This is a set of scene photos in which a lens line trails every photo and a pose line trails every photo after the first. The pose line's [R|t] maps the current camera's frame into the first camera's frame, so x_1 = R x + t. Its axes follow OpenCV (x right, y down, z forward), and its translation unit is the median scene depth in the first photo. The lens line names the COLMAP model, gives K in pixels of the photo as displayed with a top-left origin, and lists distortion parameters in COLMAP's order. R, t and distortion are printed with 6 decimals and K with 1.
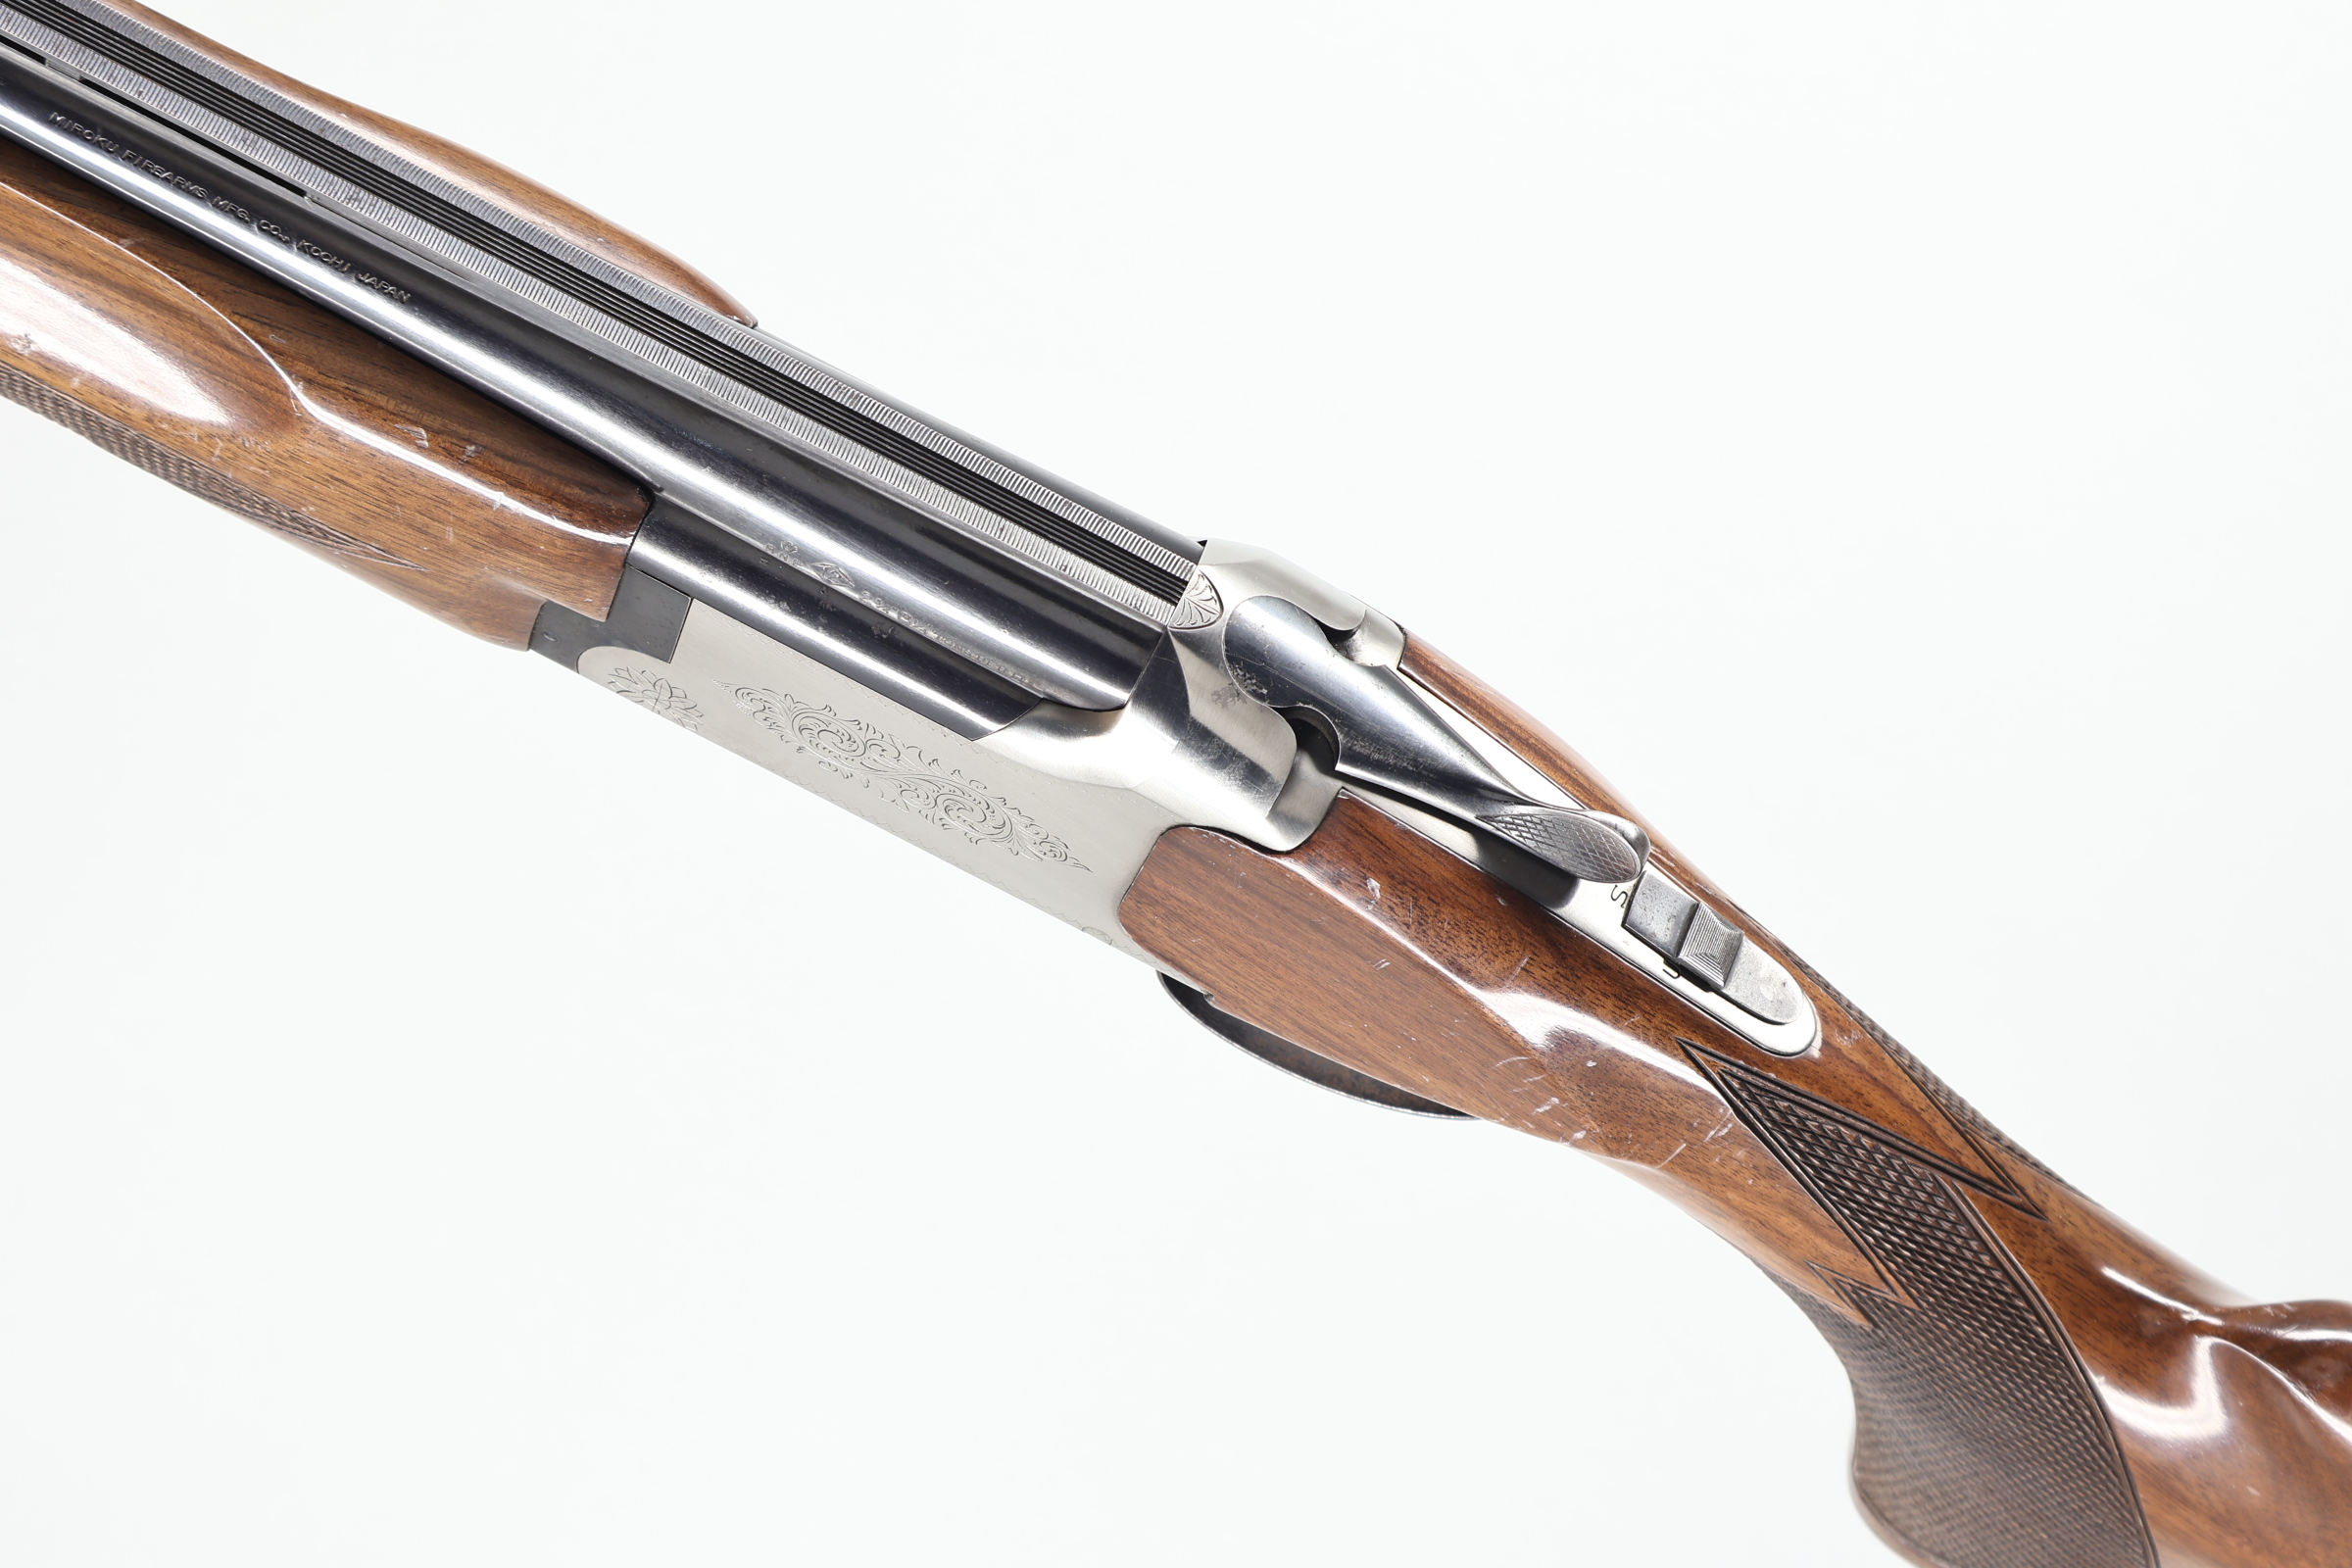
lens RADIAL K [[4866.8, 0, 1176.0], [0, 4866.8, 784.0], [0, 0, 1]] dist [-0.021650, 0.084630]
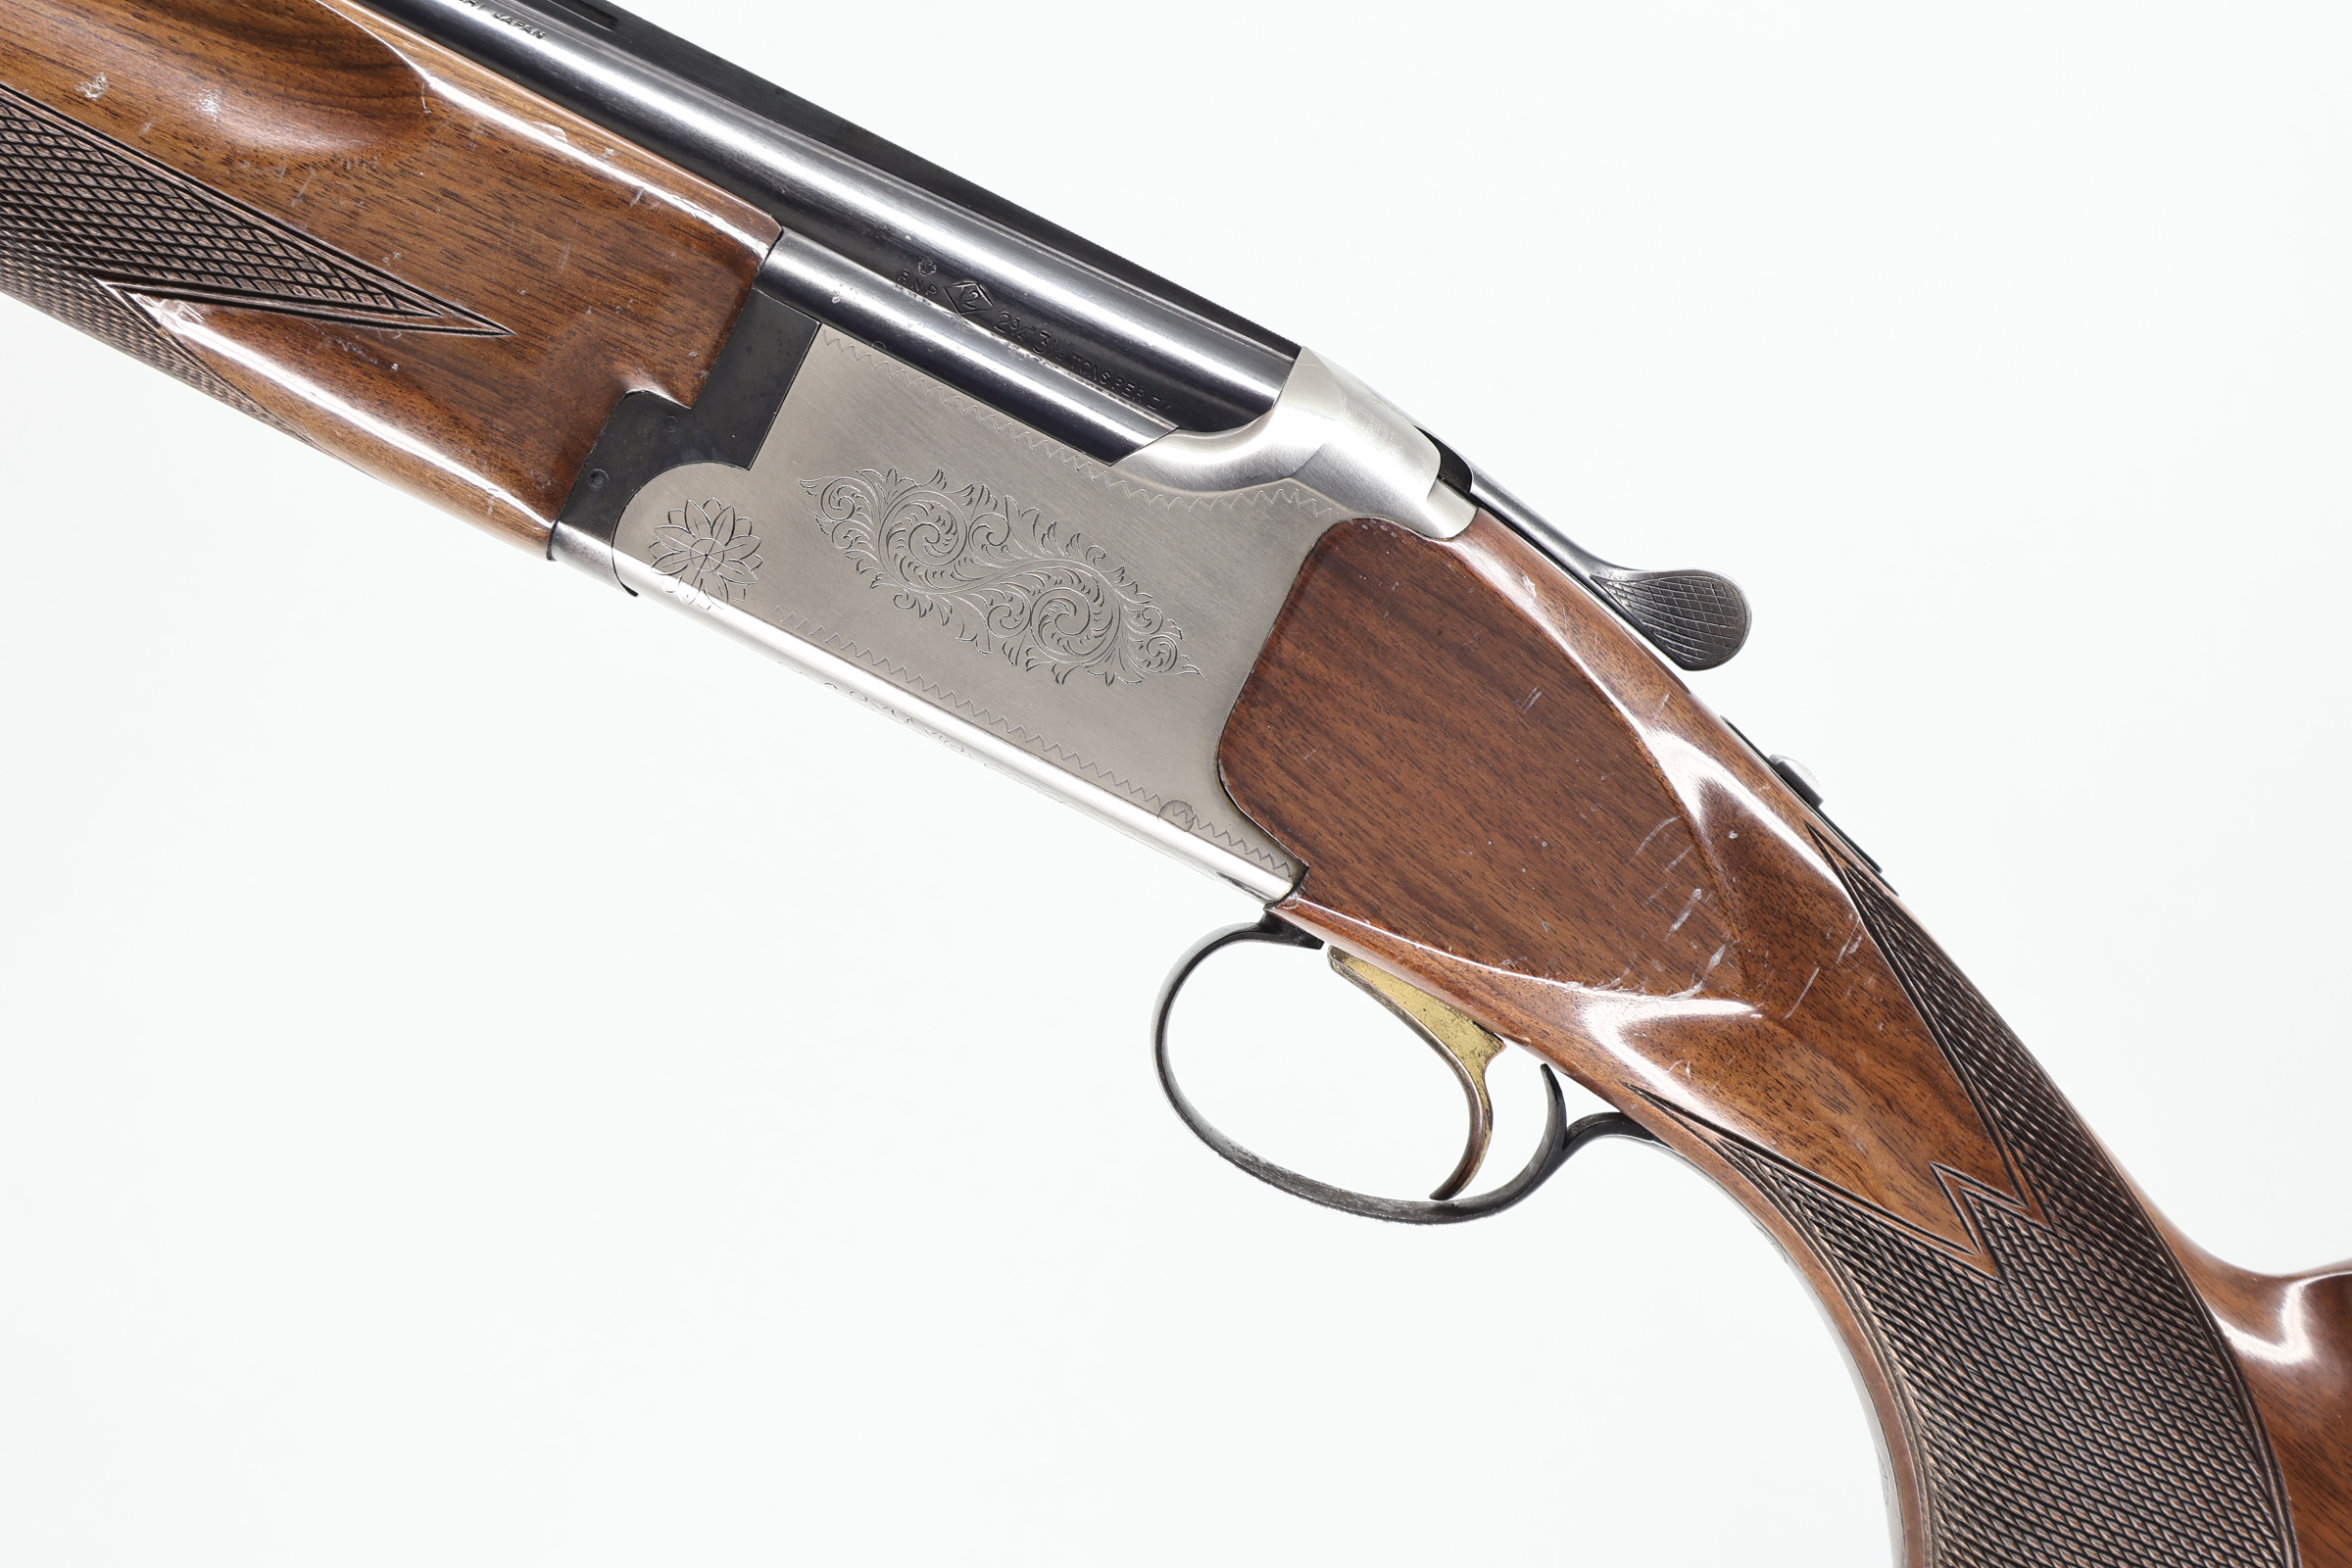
lens RADIAL K [[4866.8, 0, 1176.0], [0, 4866.8, 784.0], [0, 0, 1]] dist [-0.021650, 0.084630]
pose [[0.894236, 0.163568, 0.416639, -0.415122], [0.253076, 0.582992, -0.772058, 0.764454], [-0.369181, 0.795843, 0.479937, 0.564515]]
